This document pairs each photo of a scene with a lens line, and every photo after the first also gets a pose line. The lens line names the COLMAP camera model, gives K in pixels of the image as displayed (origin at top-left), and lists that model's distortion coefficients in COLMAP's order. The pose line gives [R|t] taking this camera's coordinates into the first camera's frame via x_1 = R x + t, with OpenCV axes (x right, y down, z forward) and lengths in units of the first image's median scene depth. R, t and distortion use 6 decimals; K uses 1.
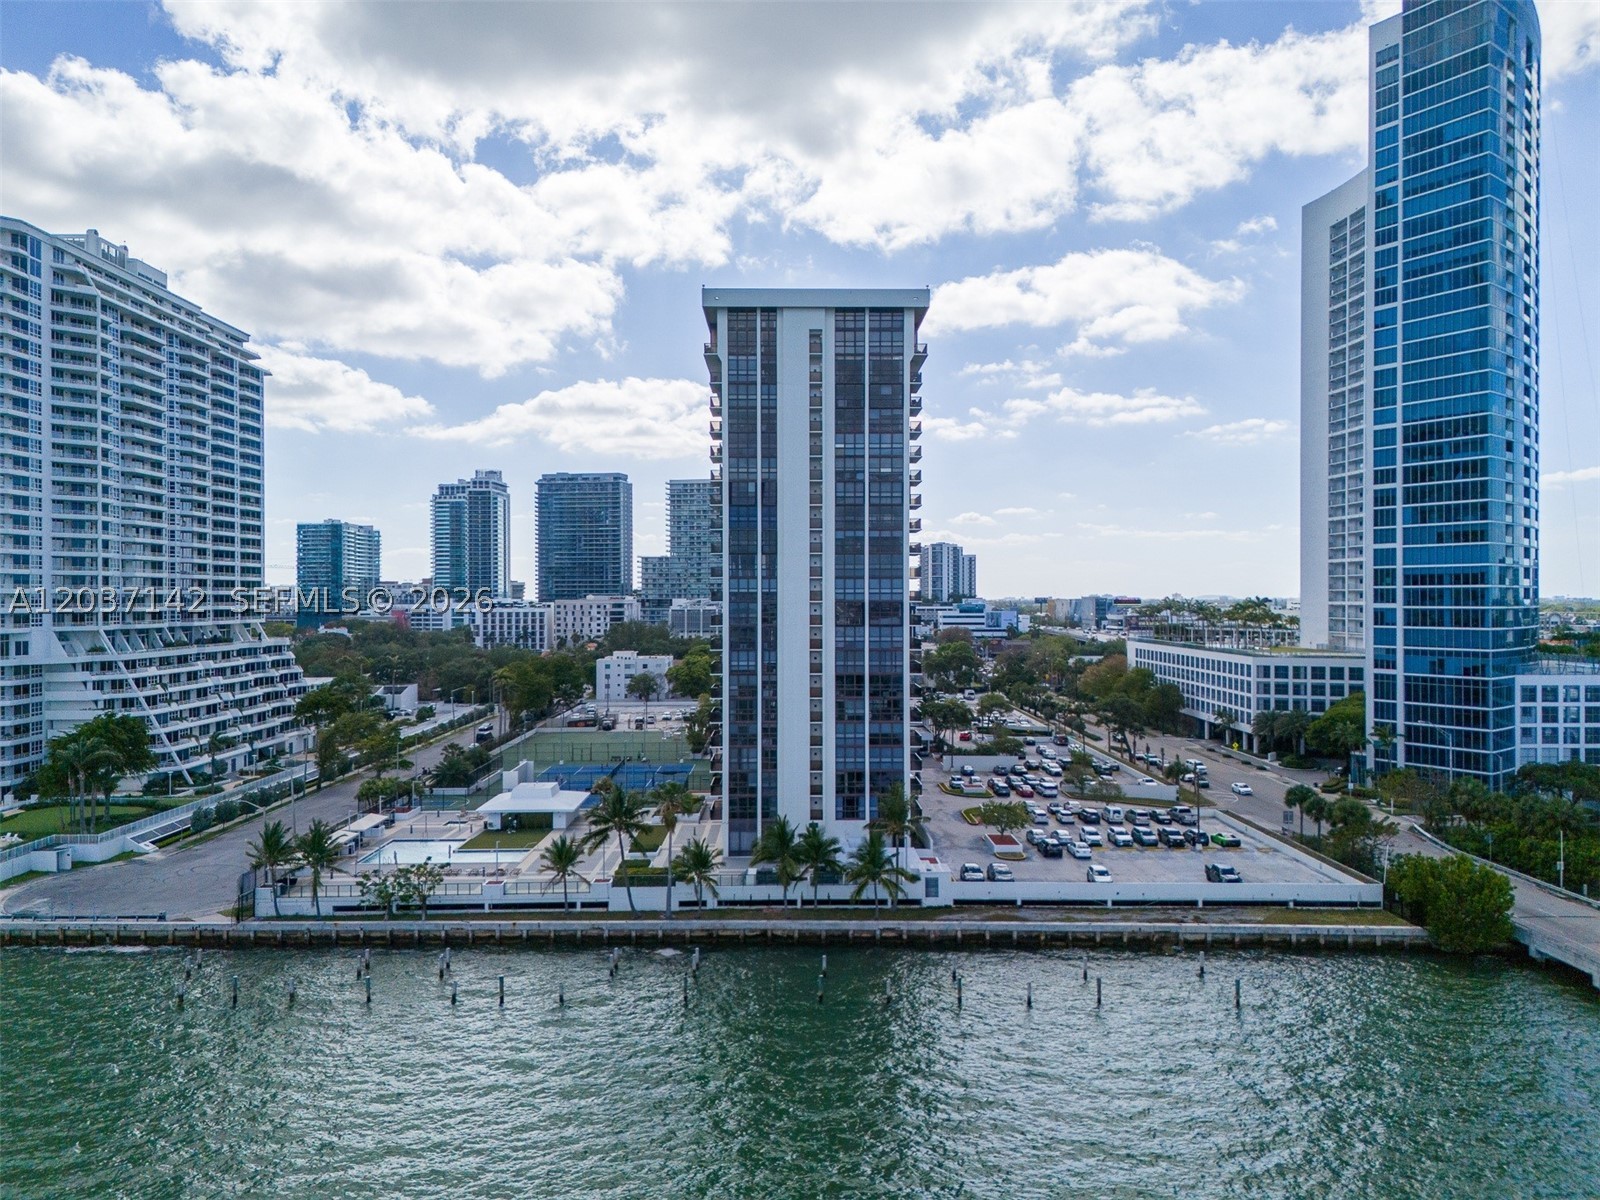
lens RADIAL K [[1241.4, 0, 878.3], [0, 1241.4, 603.1], [0, 0, 1]] dist [0.008825, 0.004834]
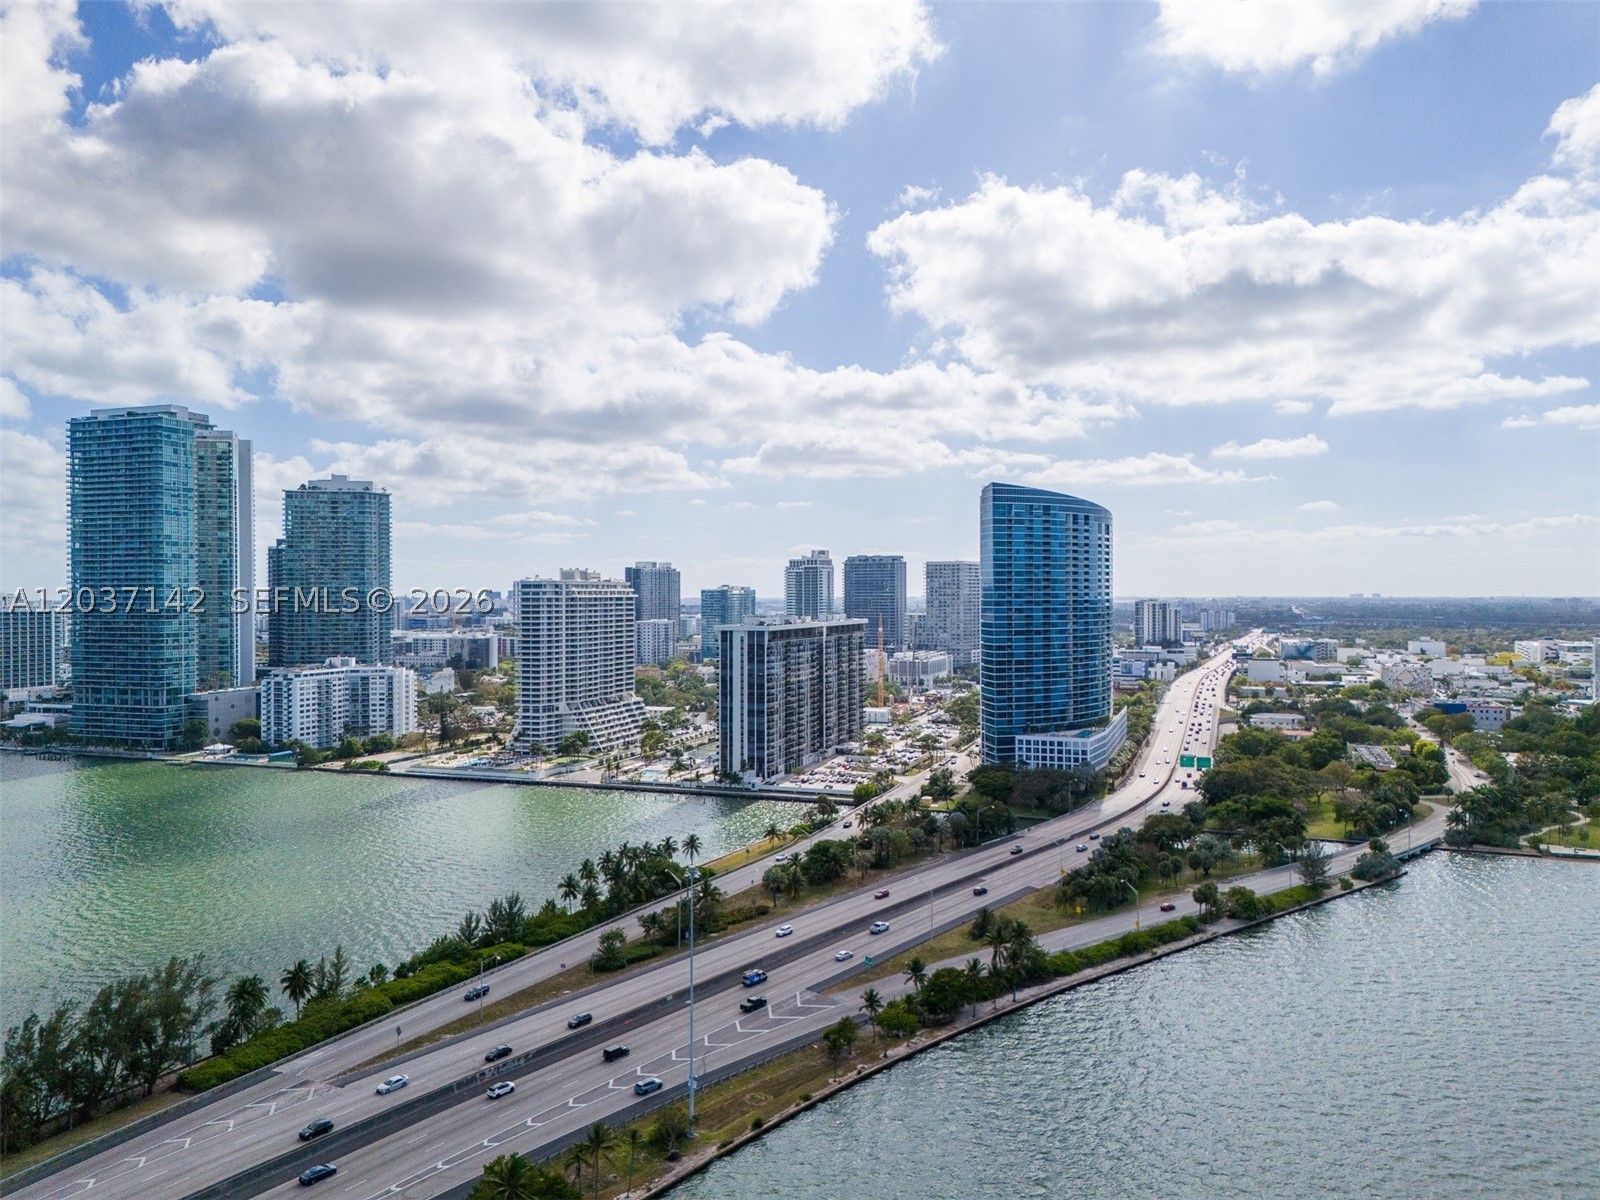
lens RADIAL K [[1169.7, 0, 801.7], [0, 1169.7, 622.8], [0, 0, 1]] dist [0.006998, 0.001408]
pose [[0.924601, 0.005931, -0.380890, 1.069227], [-0.000186, 0.999886, 0.015119, -0.232439], [0.380936, -0.013908, 0.924497, -1.589245]]
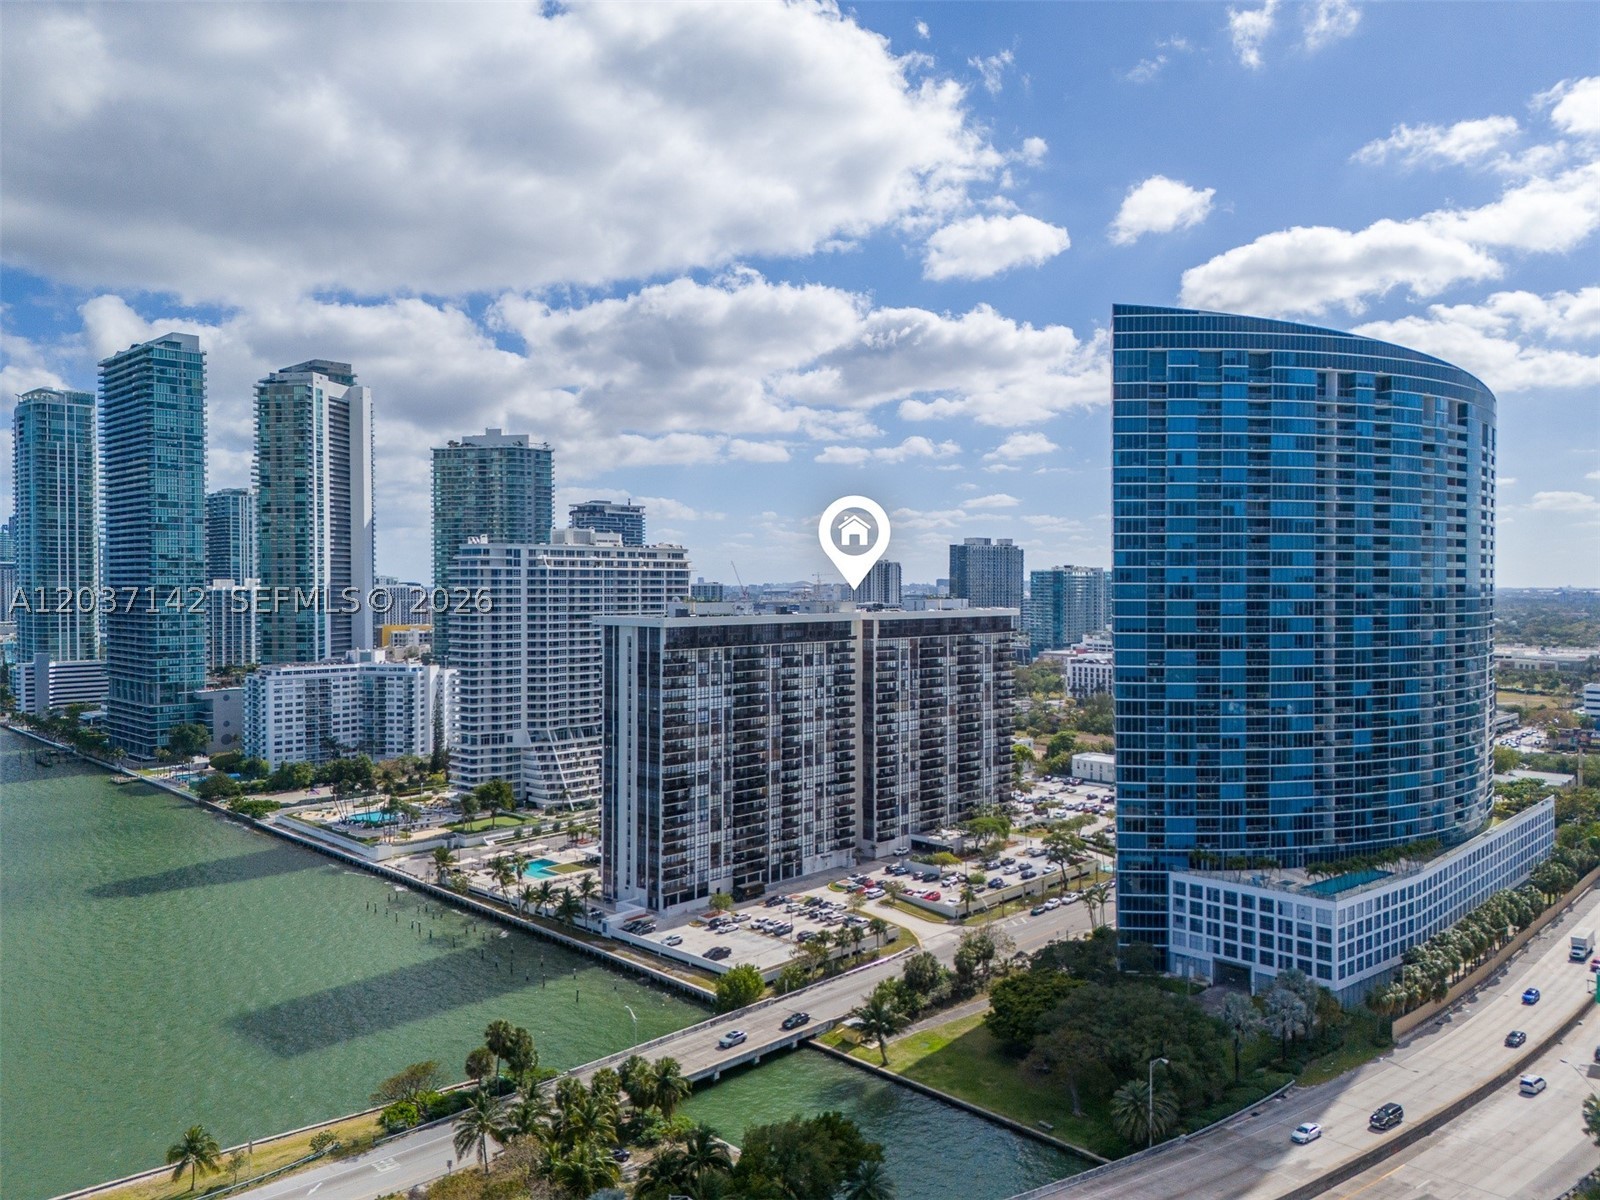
lens RADIAL K [[1169.7, 0, 801.7], [0, 1169.7, 622.8], [0, 0, 1]] dist [0.006998, 0.001408]
pose [[0.699386, 0.024208, -0.714334, 1.089228], [-0.007407, 0.999618, 0.026625, -0.218006], [0.714705, -0.013330, 0.699299, -0.068341]]
